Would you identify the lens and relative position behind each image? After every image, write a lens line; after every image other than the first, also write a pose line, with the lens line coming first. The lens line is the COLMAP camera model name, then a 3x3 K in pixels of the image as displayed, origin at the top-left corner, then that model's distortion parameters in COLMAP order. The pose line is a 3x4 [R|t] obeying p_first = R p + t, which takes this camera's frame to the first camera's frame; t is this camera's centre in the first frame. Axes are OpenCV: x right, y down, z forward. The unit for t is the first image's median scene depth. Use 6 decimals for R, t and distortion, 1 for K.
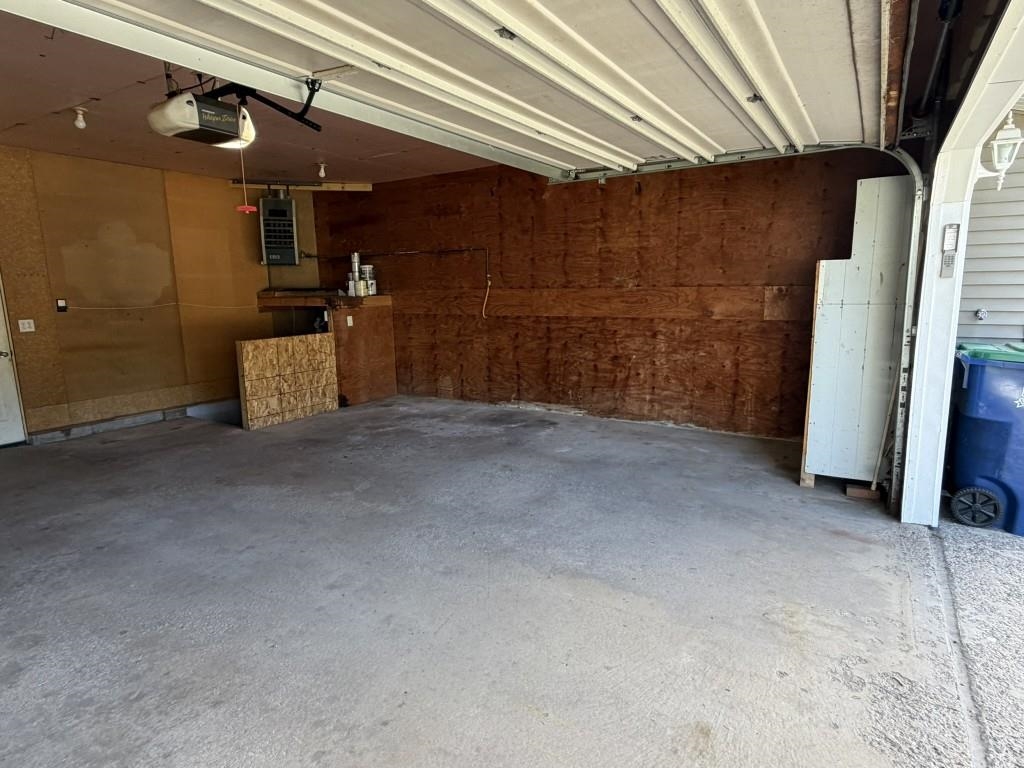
lens RADIAL K [[573.1, 0, 506.3], [0, 573.1, 384.3], [0, 0, 1]] dist [0.005680, -0.000936]
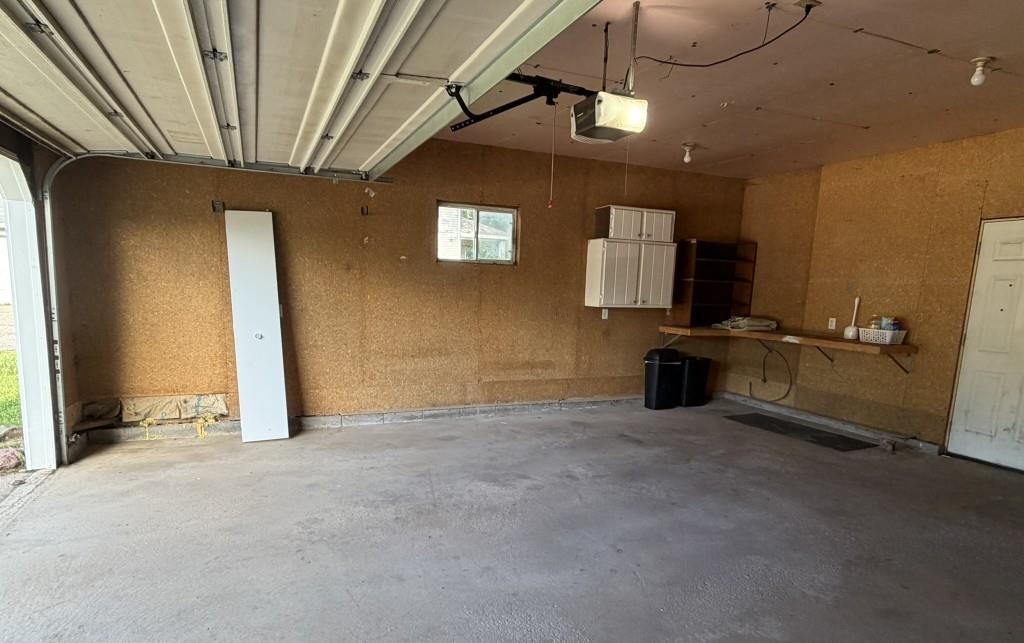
lens RADIAL K [[578.8, 0, 510.5], [0, 578.8, 384.6], [0, 0, 1]] dist [-0.000435, -0.000394]
pose [[-0.559677, 0.142443, -0.816377, 0.193851], [-0.160952, 0.947675, 0.275695, -0.103513], [0.812931, 0.285697, -0.507465, 0.601660]]
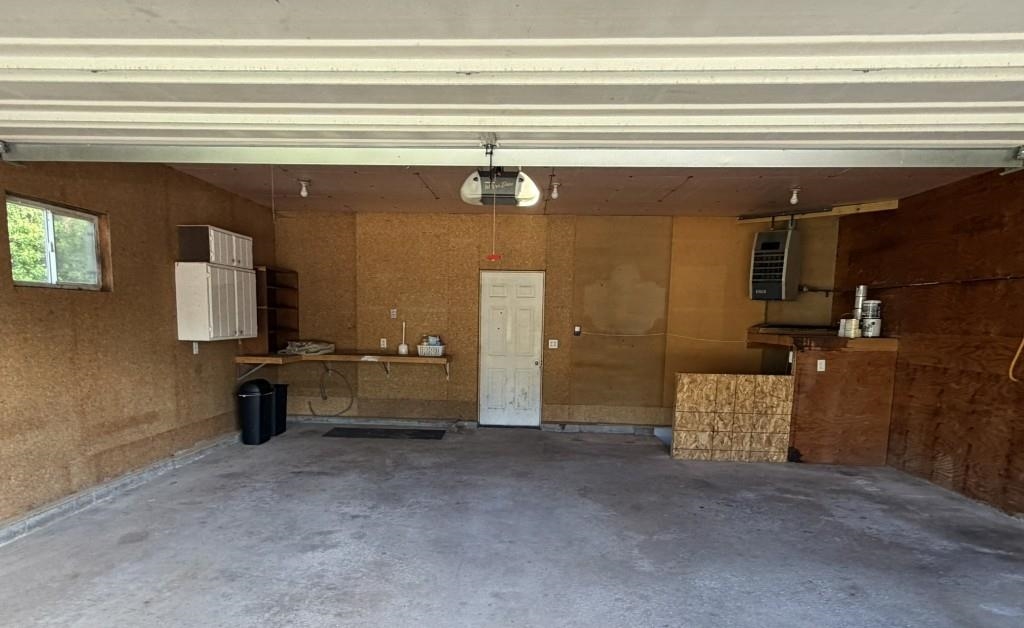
lens RADIAL K [[582.2, 0, 501.8], [0, 582.2, 391.2], [0, 0, 1]] dist [0.000333, 0.000338]
pose [[0.493284, 0.138361, -0.858794, 0.247030], [-0.176515, 0.982650, 0.056927, -0.038881], [0.851771, 0.123508, 0.509148, 0.162522]]
